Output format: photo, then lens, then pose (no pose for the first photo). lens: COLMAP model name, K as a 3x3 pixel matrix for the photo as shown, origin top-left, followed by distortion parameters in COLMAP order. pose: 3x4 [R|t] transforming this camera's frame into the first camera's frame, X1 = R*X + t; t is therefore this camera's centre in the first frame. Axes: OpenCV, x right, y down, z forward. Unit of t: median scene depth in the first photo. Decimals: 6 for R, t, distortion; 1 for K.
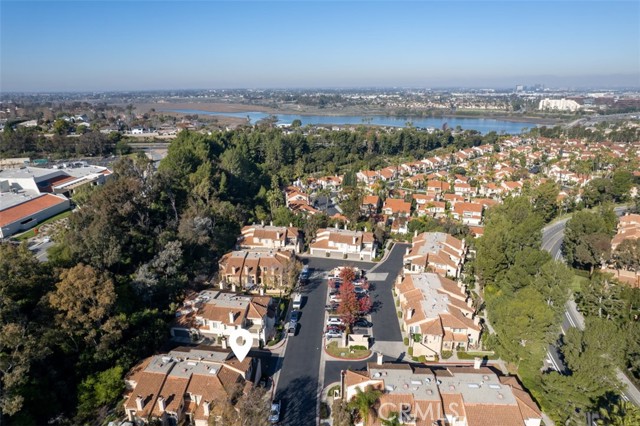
lens RADIAL K [[403.7, 0, 320.0], [0, 403.7, 213.0], [0, 0, 1]] dist [-0.085318, 0.070216]
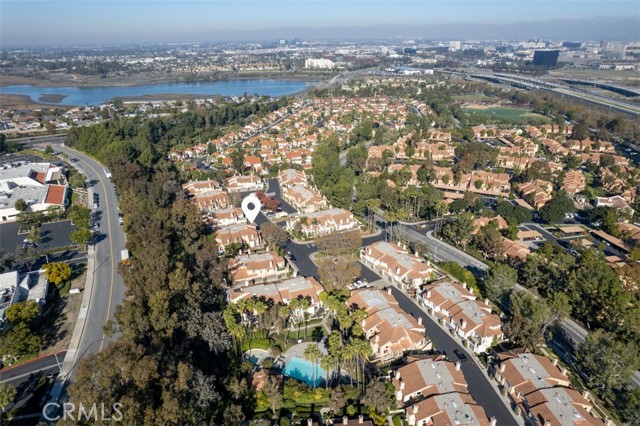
lens RADIAL K [[403.7, 0, 320.0], [0, 403.7, 213.0], [0, 0, 1]] dist [-0.085318, 0.070216]
pose [[0.857948, -0.204691, 0.471197, -0.239986], [0.154726, 0.977563, 0.142936, 0.000402], [-0.489882, -0.049725, 0.870369, -0.340756]]
